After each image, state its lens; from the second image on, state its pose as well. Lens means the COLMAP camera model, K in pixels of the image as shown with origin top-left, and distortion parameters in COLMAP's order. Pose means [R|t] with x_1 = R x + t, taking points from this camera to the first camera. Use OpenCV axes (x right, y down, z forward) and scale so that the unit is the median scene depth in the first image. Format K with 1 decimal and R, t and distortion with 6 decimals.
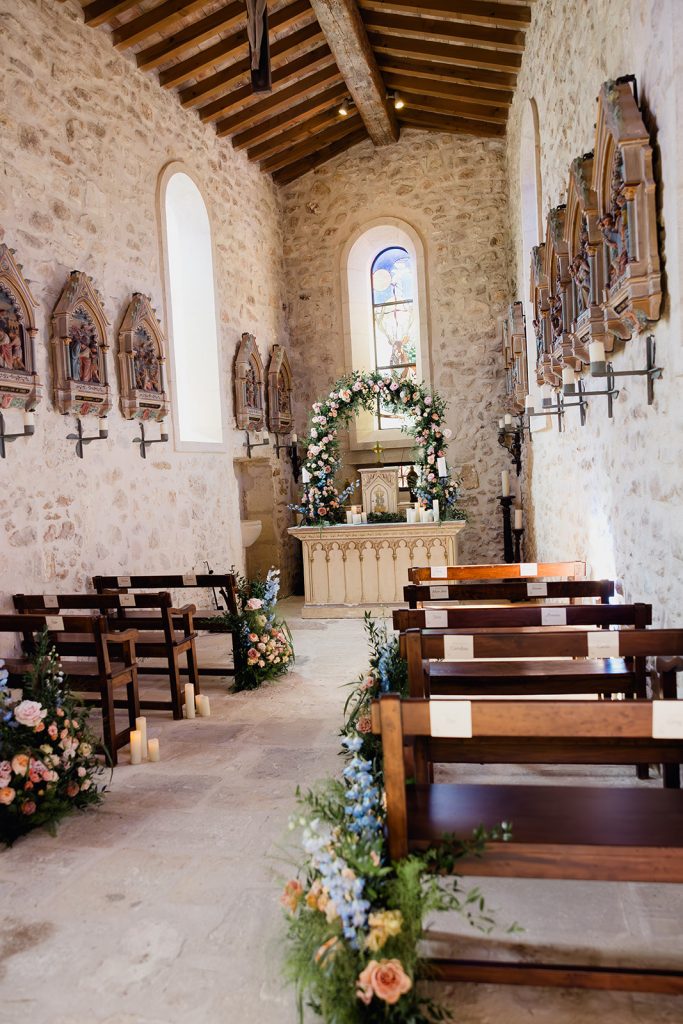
lens RADIAL K [[778.5, 0, 340.1], [0, 778.5, 508.8], [0, 0, 1]] dist [0.004992, 0.000181]
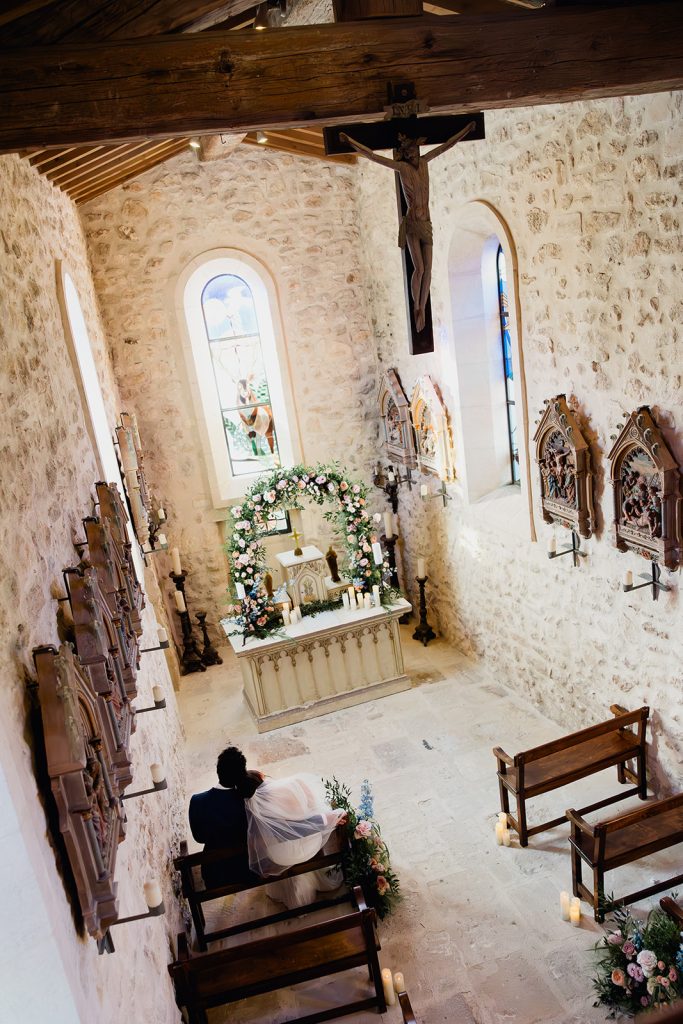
lens RADIAL K [[778.5, 0, 340.1], [0, 778.5, 508.8], [0, 0, 1]] dist [0.004992, 0.000181]
pose [[0.867050, -0.210152, 0.451730, -0.287599], [0.114557, 0.966486, 0.229744, -0.283750], [-0.484871, -0.147451, 0.862066, 0.151226]]
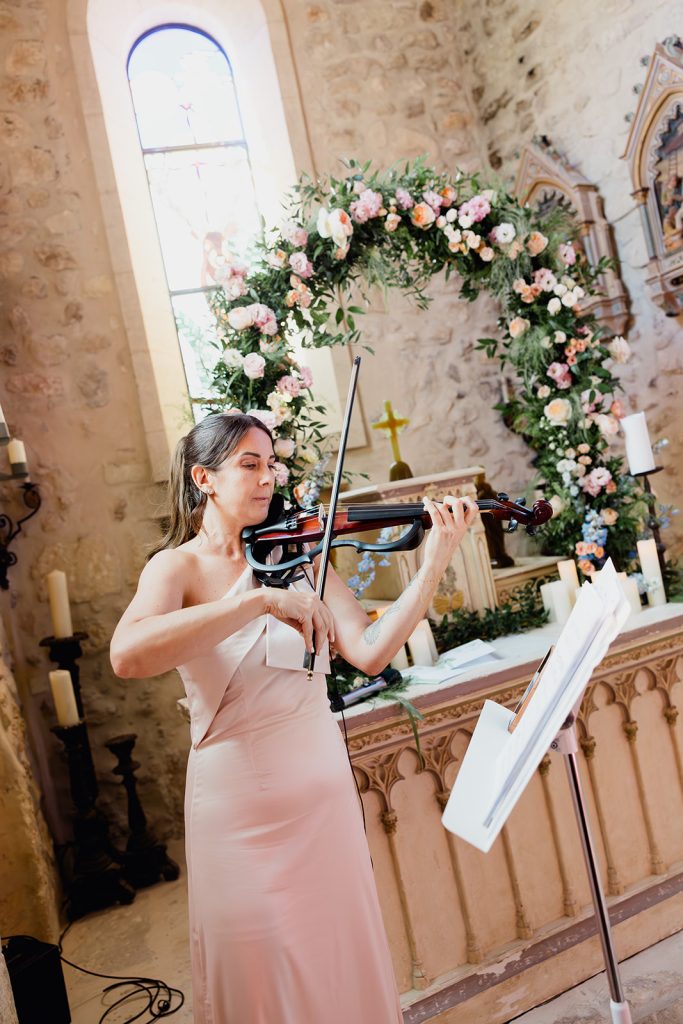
lens RADIAL K [[778.5, 0, 340.1], [0, 778.5, 508.8], [0, 0, 1]] dist [0.004992, 0.000181]
pose [[0.816837, -0.105211, 0.567194, -0.143296], [0.172369, 0.982824, -0.065927, -0.021469], [-0.550515, 0.151618, 0.820941, 0.666107]]
